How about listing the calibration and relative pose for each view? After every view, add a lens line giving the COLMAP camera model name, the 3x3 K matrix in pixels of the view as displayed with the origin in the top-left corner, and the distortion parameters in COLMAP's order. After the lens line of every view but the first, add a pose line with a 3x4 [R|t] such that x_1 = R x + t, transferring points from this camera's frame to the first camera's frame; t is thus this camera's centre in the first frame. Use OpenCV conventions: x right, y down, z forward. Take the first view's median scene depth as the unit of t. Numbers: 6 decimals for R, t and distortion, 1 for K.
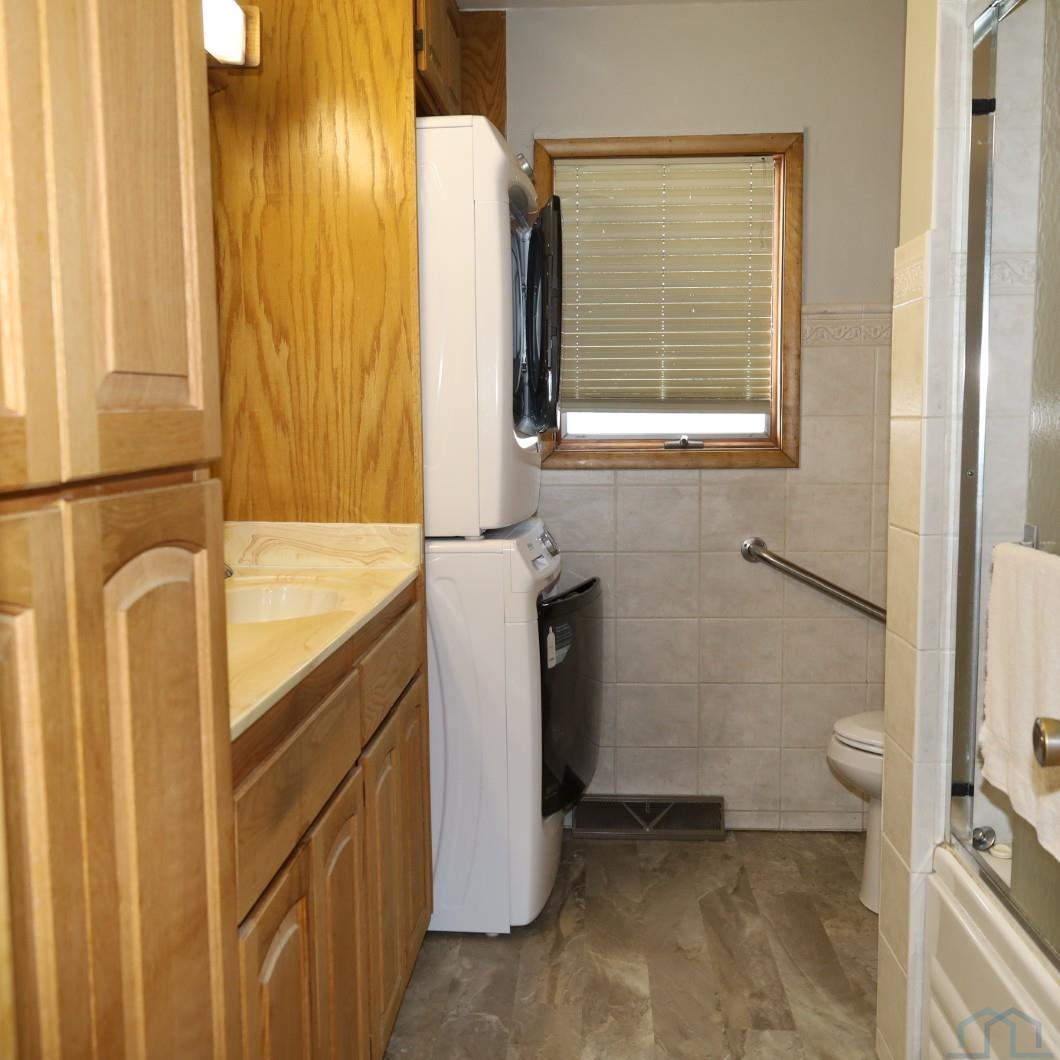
lens RADIAL K [[1087.6, 0, 534.9], [0, 1087.6, 533.4], [0, 0, 1]] dist [-0.008962, 0.017695]
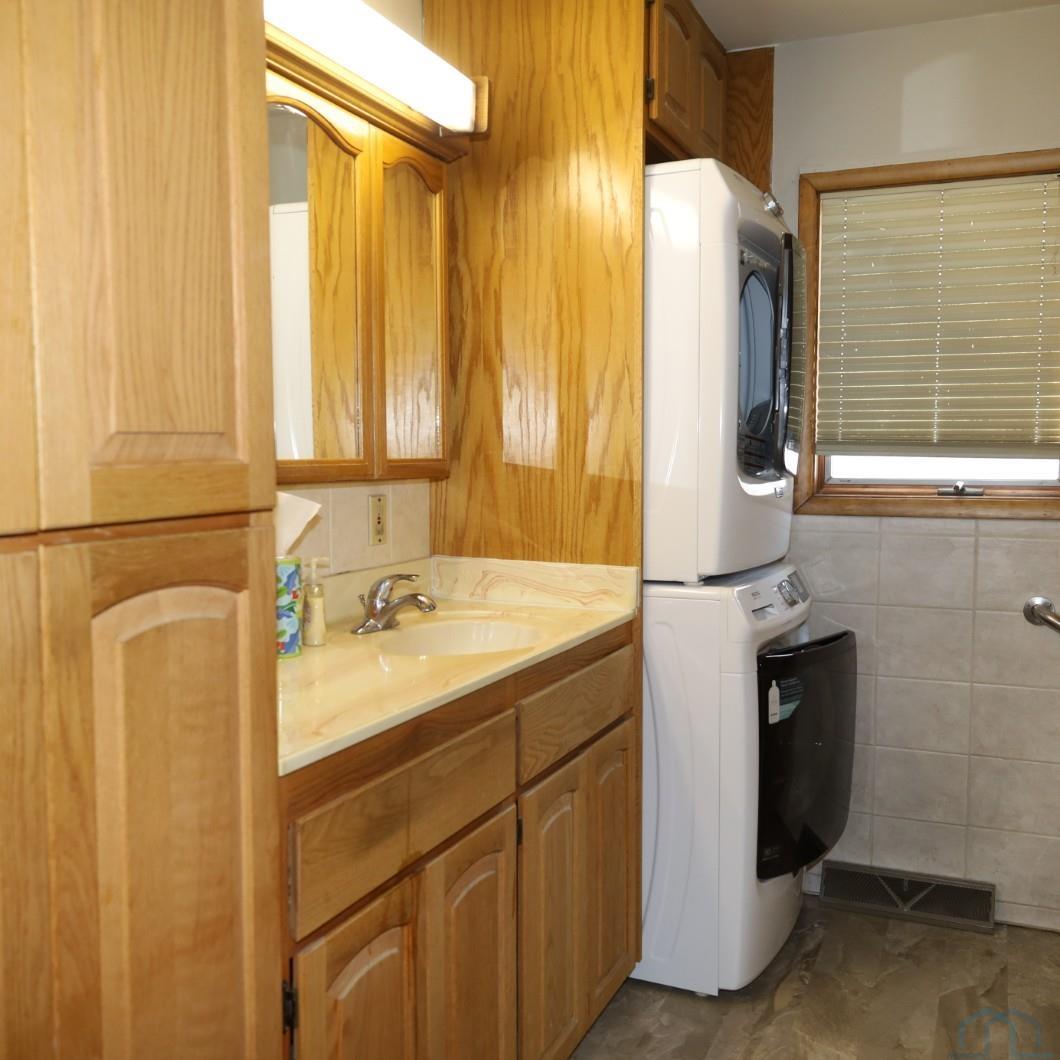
lens RADIAL K [[1087.6, 0, 534.9], [0, 1087.6, 533.4], [0, 0, 1]] dist [-0.008962, 0.017695]
pose [[0.940734, 0.032493, -0.337585, 0.141588], [-0.043088, 0.998785, -0.023936, -0.011759], [0.336397, 0.037063, 0.940991, 0.025562]]
